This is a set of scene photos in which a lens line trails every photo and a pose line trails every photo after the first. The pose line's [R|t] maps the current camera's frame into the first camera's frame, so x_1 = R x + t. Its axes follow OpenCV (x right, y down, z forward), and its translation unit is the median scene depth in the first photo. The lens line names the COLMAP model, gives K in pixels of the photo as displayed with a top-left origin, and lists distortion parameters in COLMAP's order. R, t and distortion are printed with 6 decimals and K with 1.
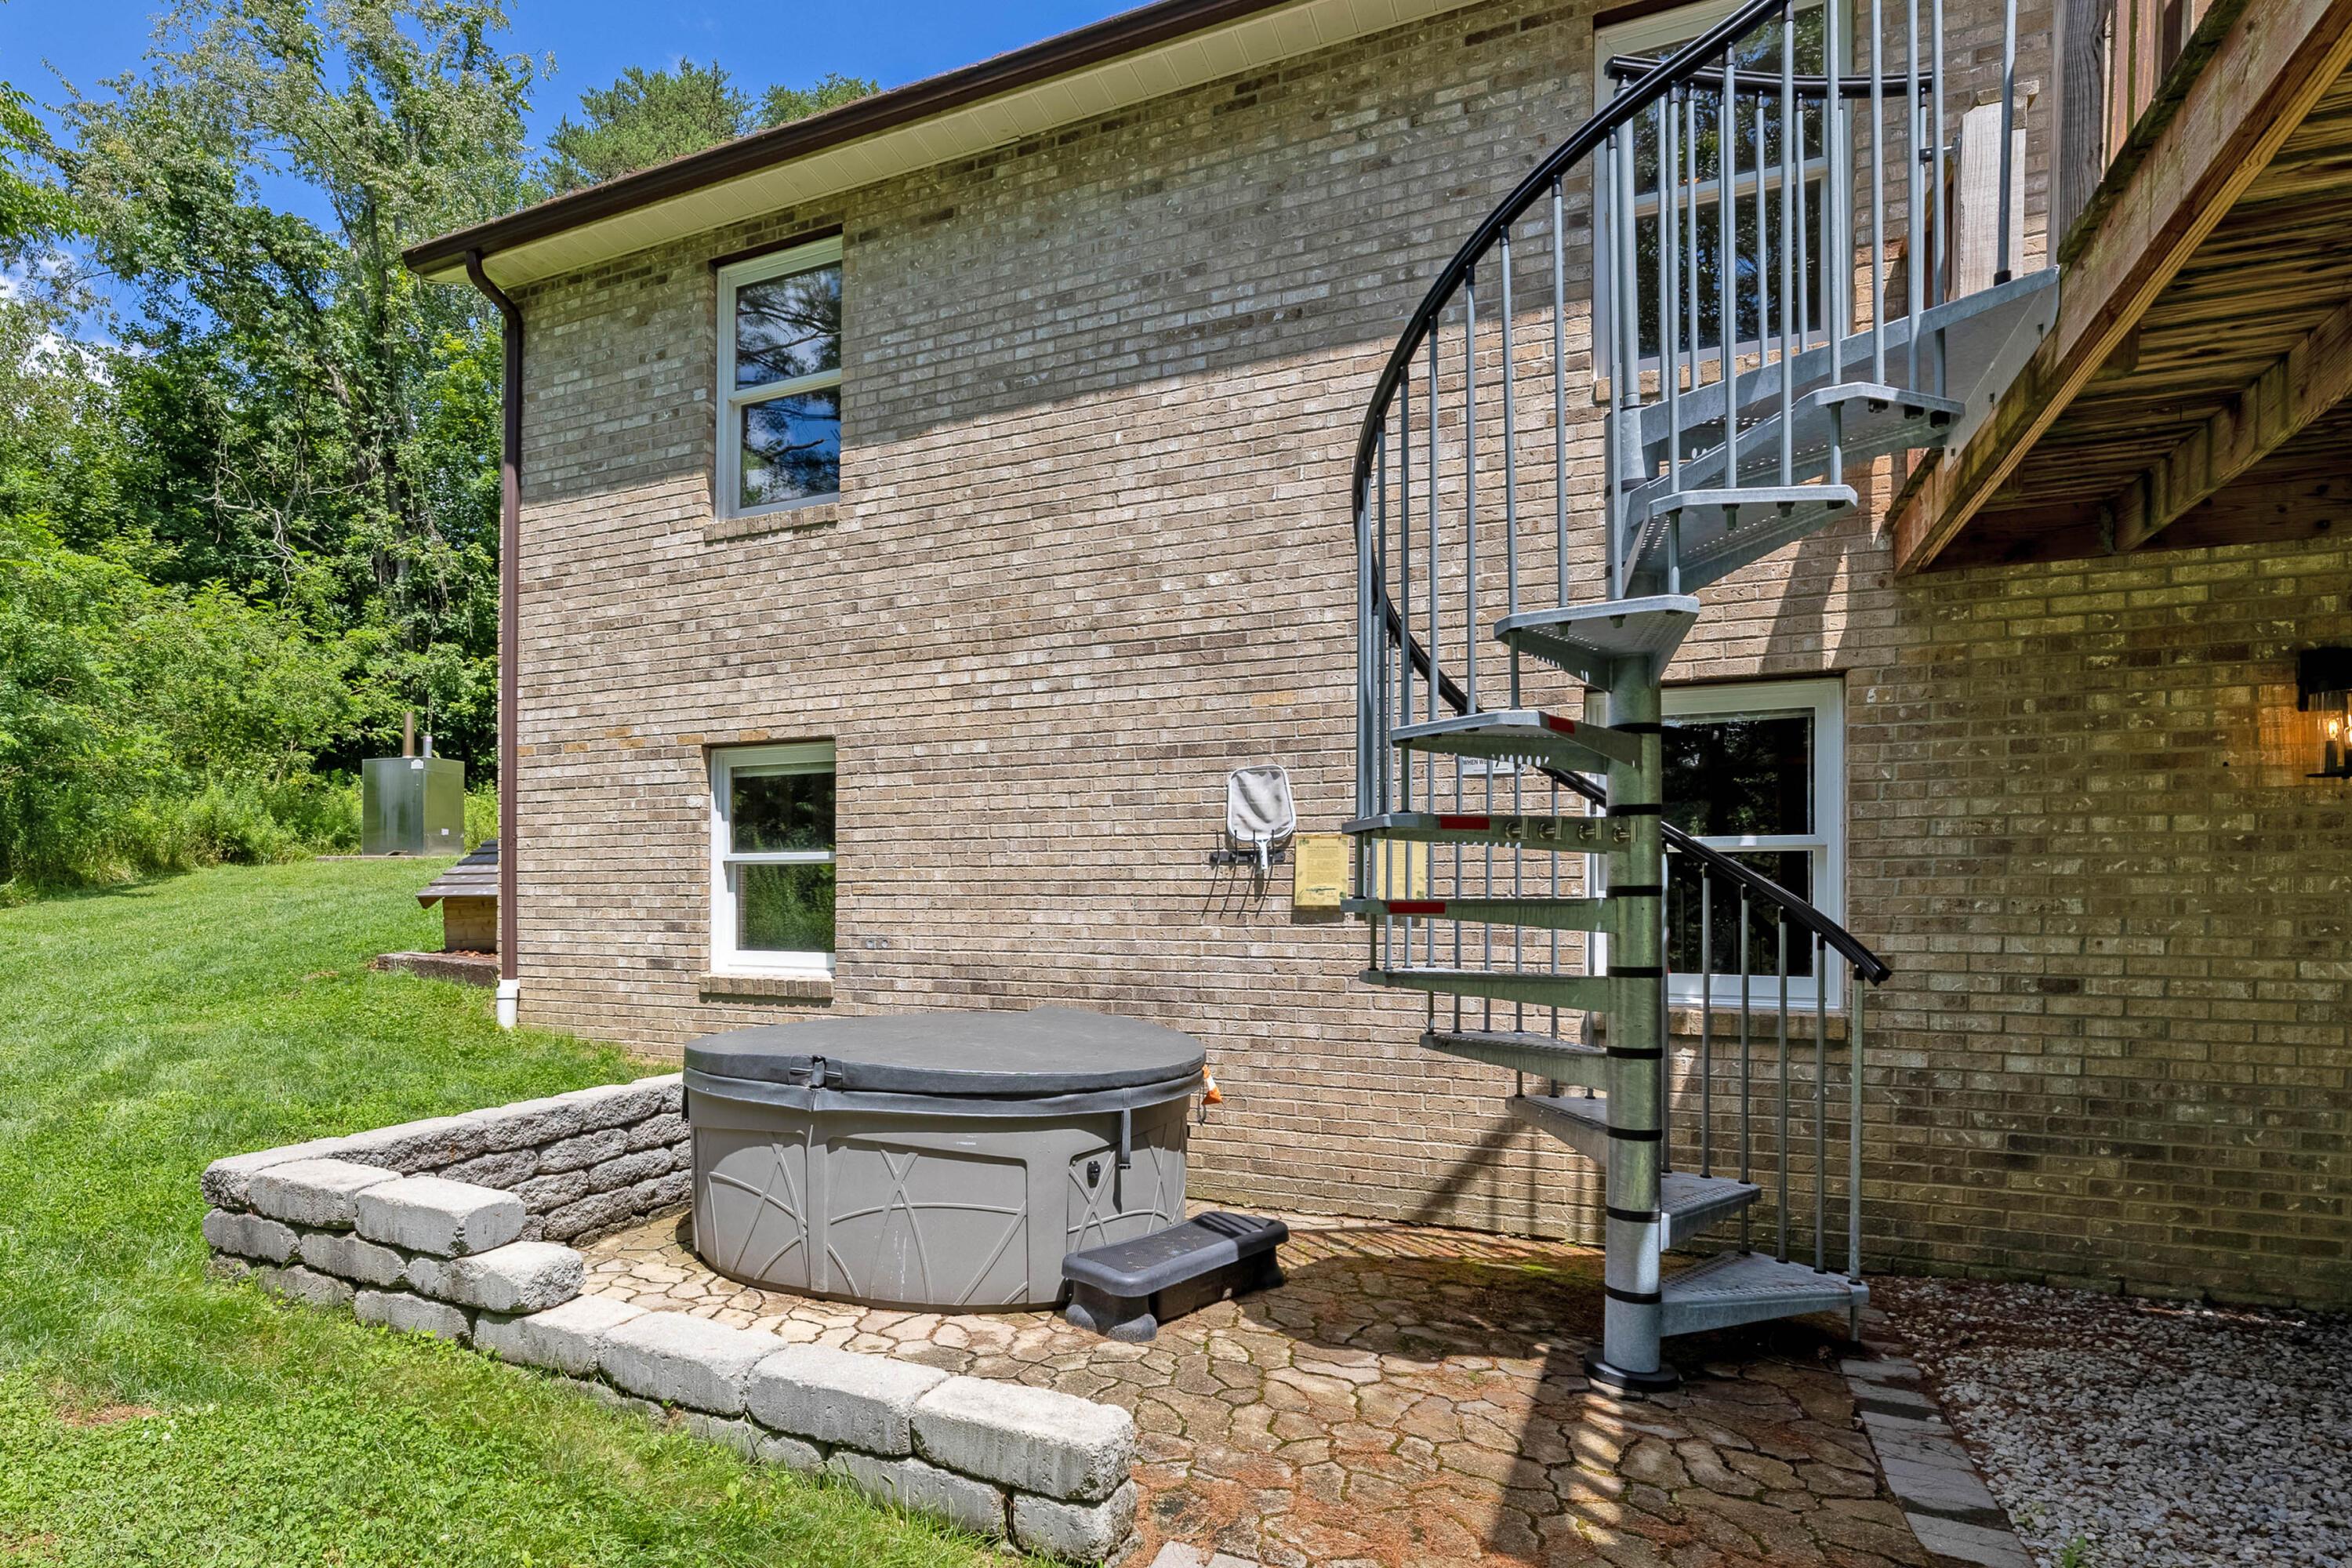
lens RADIAL K [[969.6, 0, 1176.3], [0, 969.6, 807.0], [0, 0, 1]] dist [-0.001897, 0.000378]
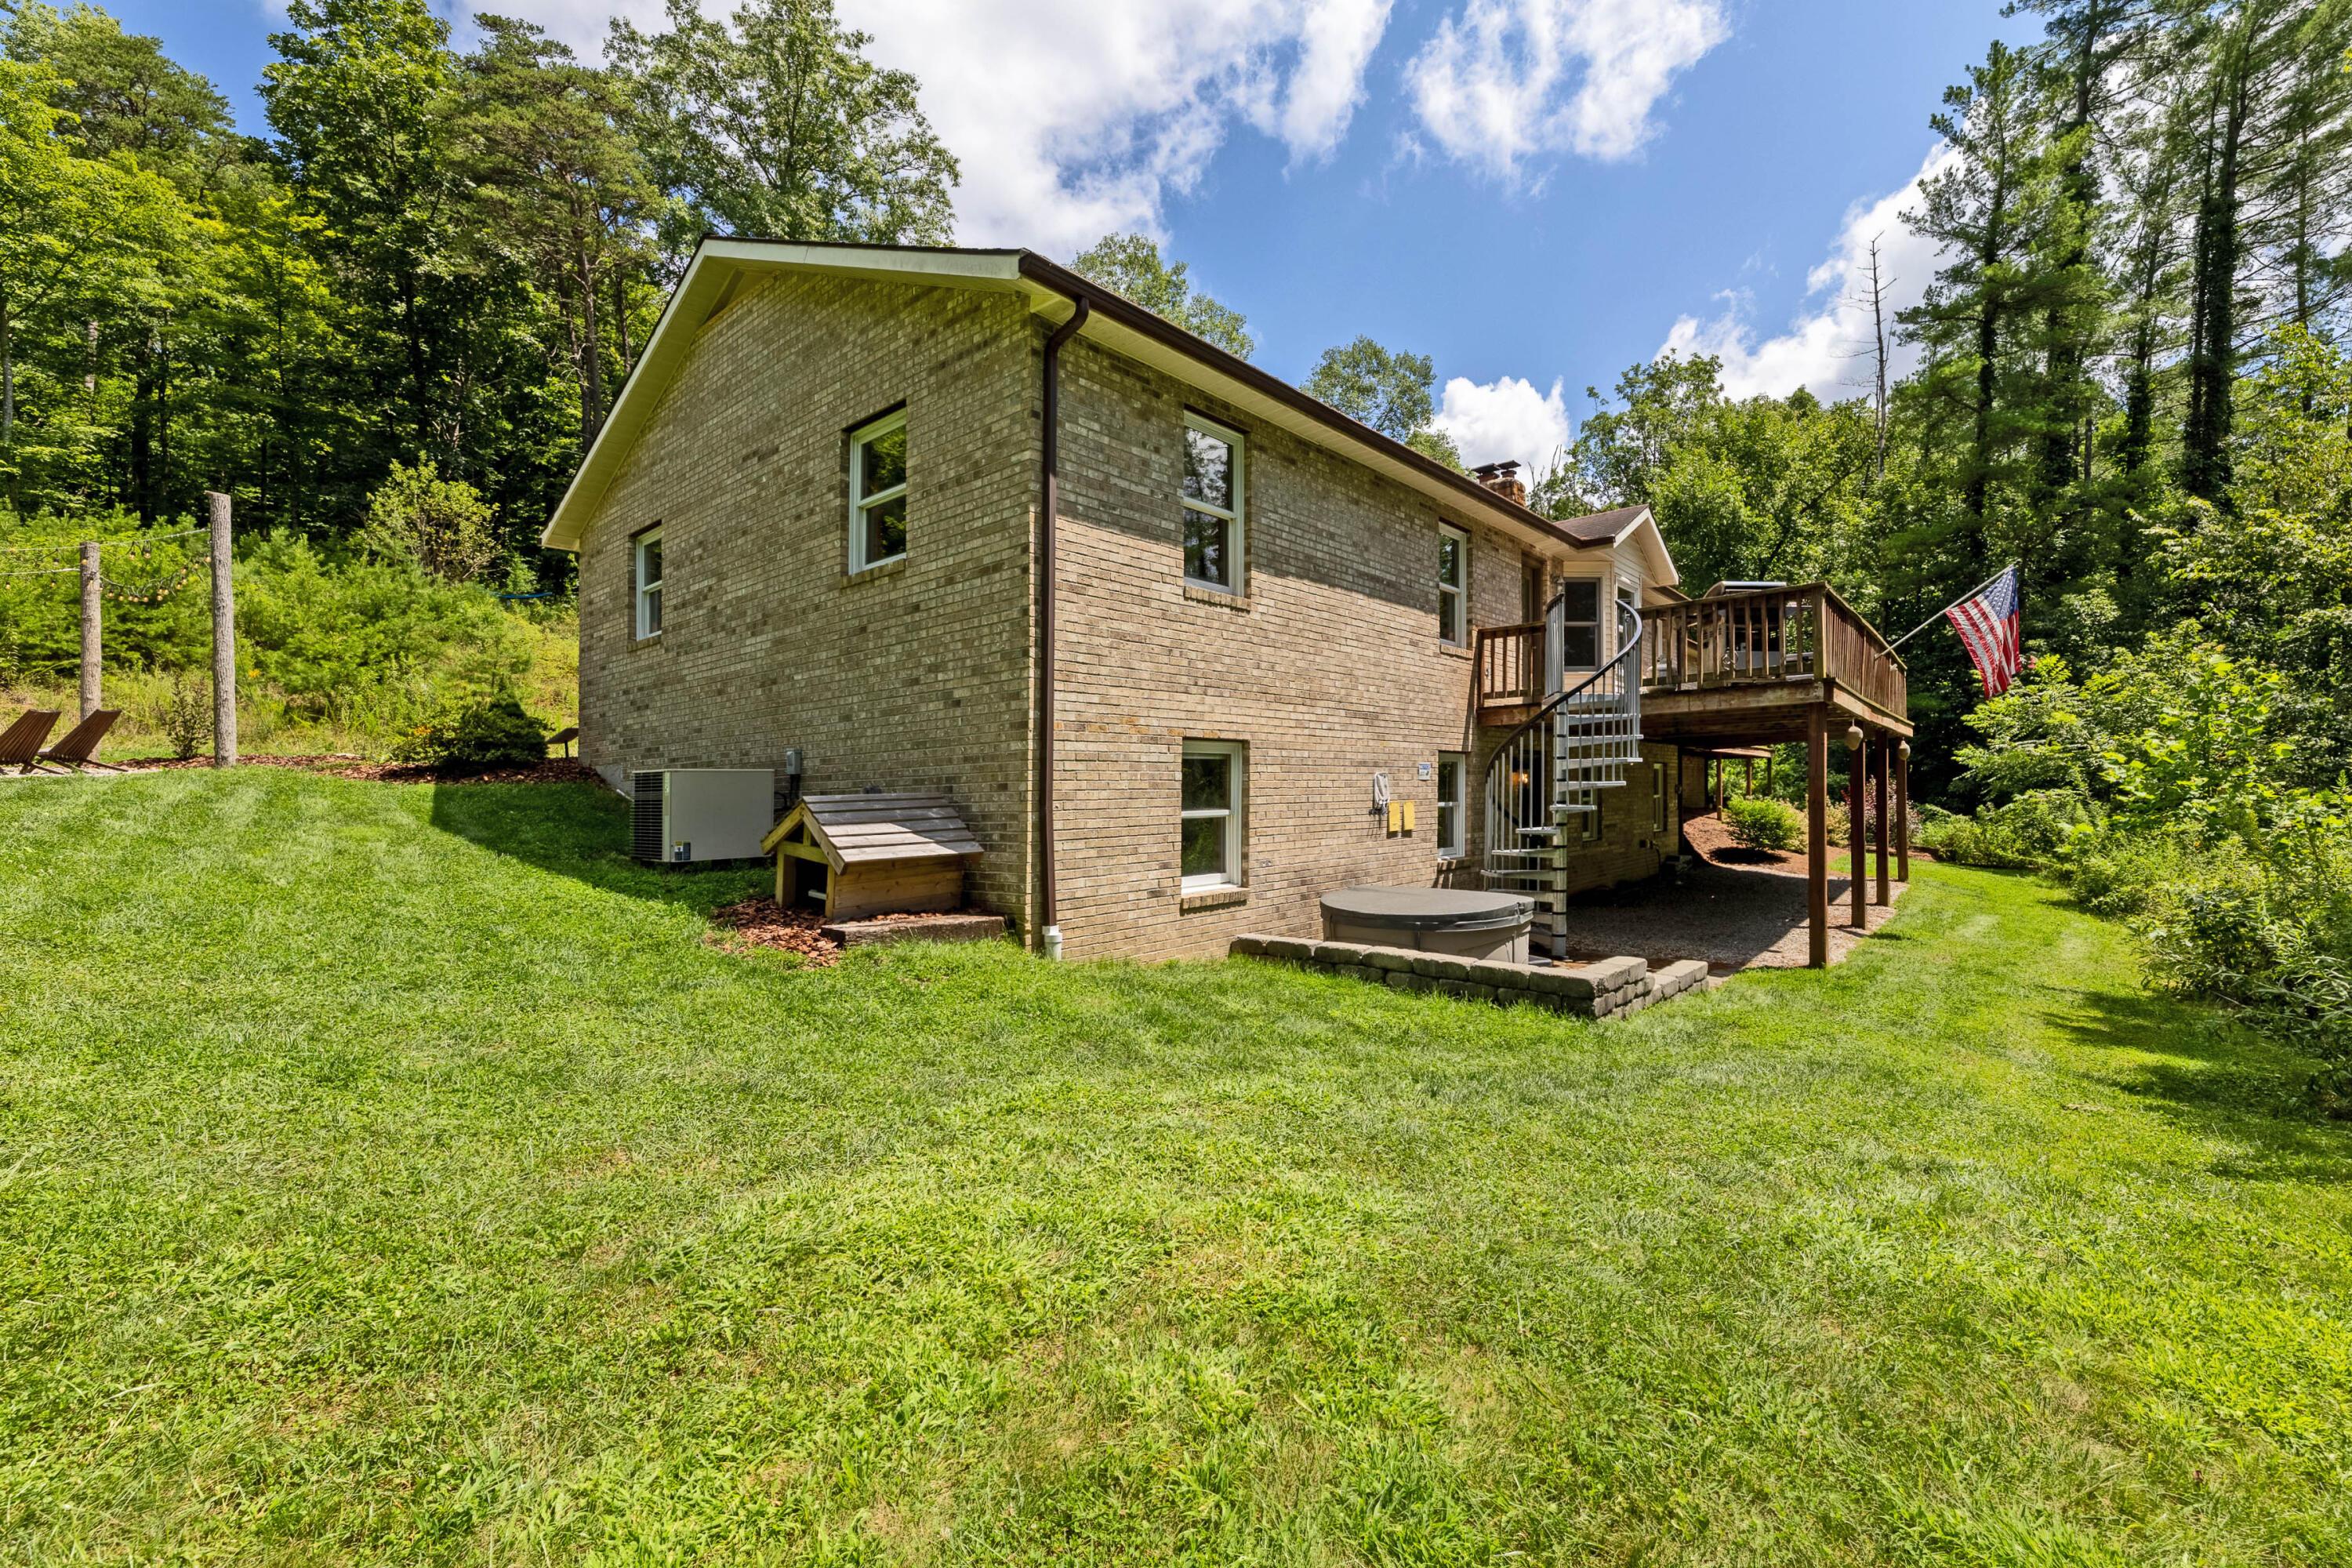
lens RADIAL K [[969.6, 0, 1175.1], [0, 969.6, 789.6], [0, 0, 1]] dist [-0.001897, 0.000378]
pose [[0.378264, 0.023380, 0.925402, -1.894955], [-0.013386, 0.999715, -0.019785, 0.044210], [-0.925601, -0.004903, 0.378469, 0.481772]]
